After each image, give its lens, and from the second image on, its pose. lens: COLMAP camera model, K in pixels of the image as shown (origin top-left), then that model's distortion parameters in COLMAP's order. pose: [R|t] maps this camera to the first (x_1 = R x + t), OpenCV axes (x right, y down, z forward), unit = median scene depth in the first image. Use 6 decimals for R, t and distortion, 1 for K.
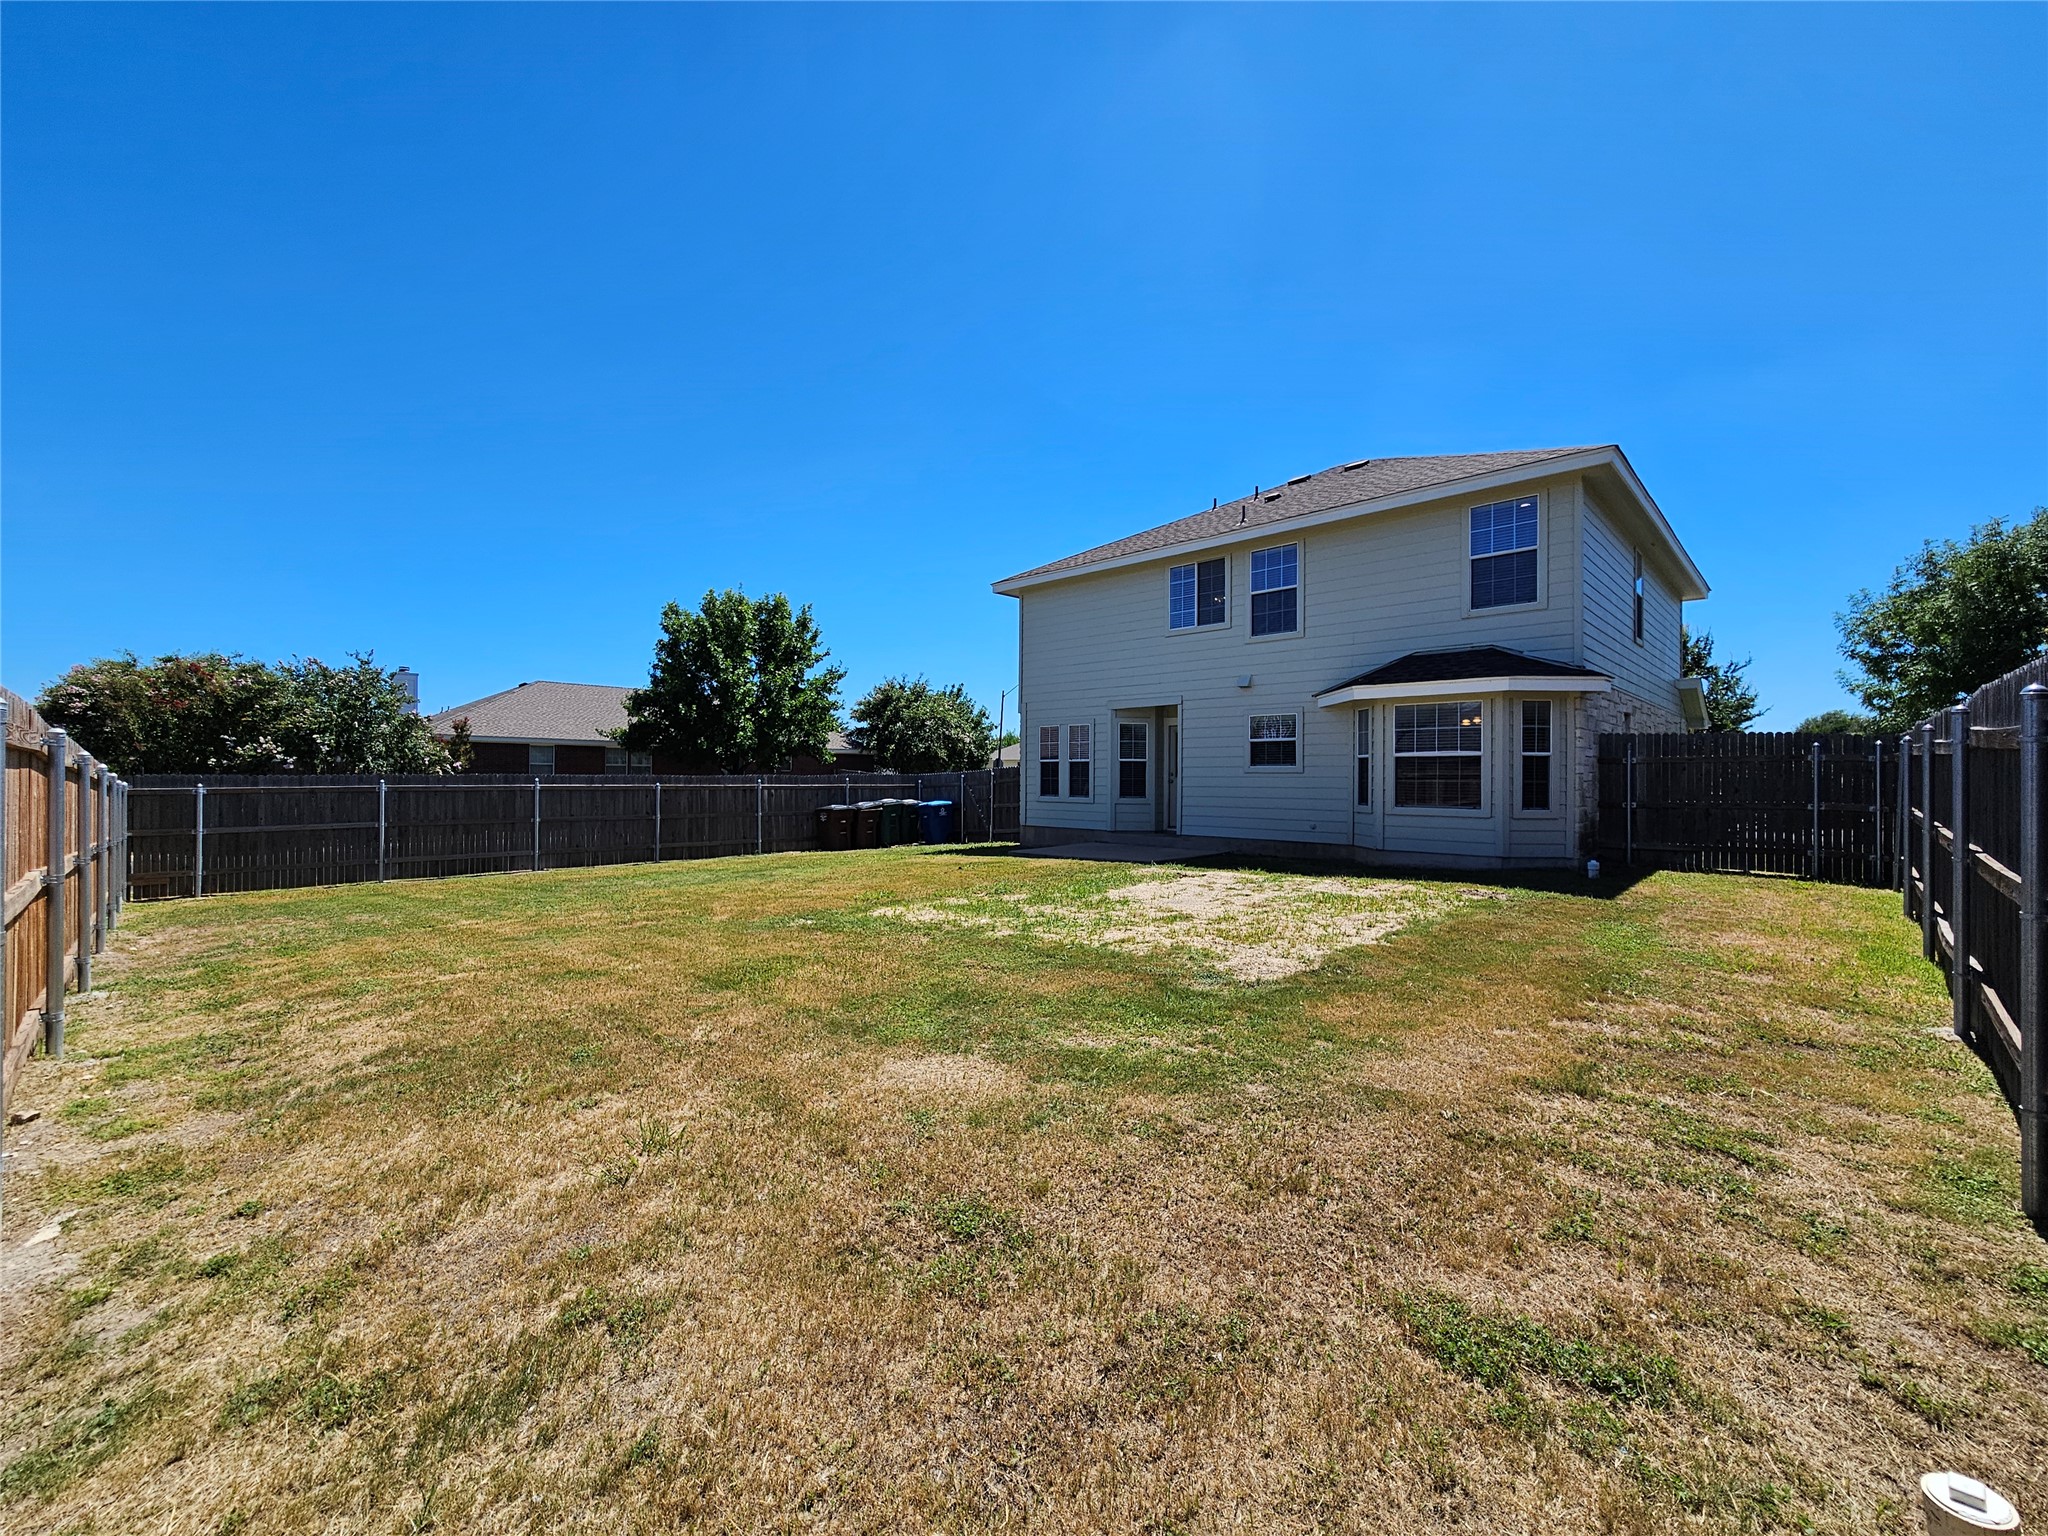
lens RADIAL K [[843.2, 0, 1023.1], [0, 843.2, 772.7], [0, 0, 1]] dist [-0.004897, 0.002709]
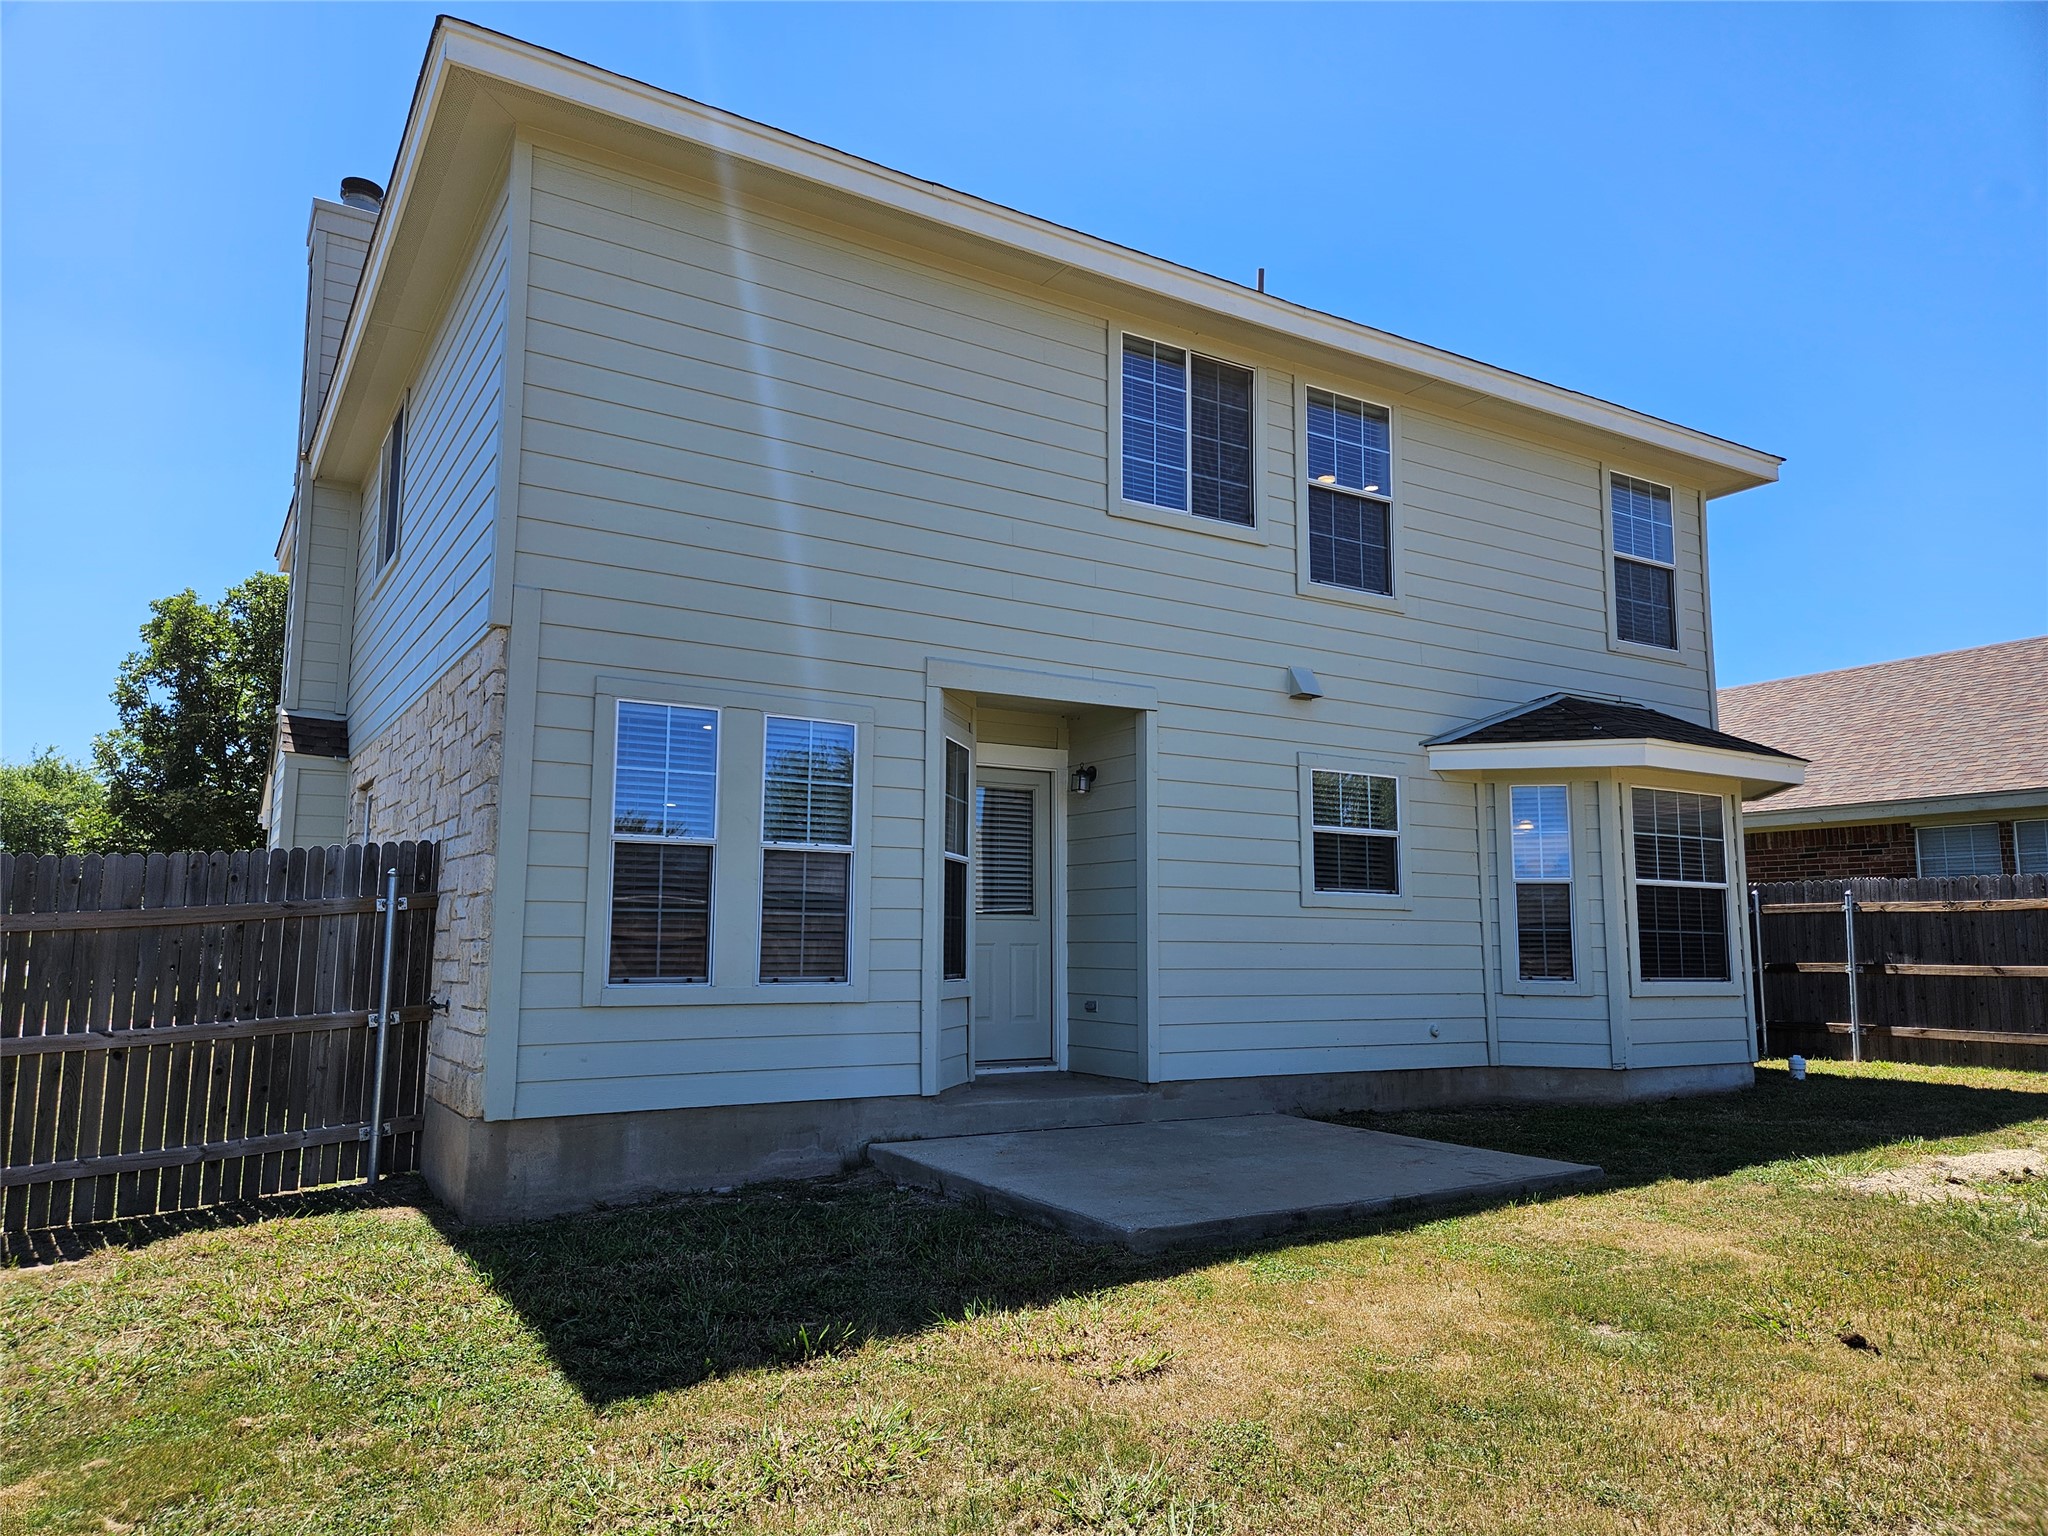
lens RADIAL K [[1364.4, 0, 1024.0], [0, 1364.4, 768.0], [0, 0, 1]] dist [0.074467, 0.000282]
pose [[0.243070, 0.114124, 0.963272, -0.414412], [-0.015915, 0.993390, -0.113676, 0.010929], [-0.969878, 0.012301, 0.243280, 0.980951]]
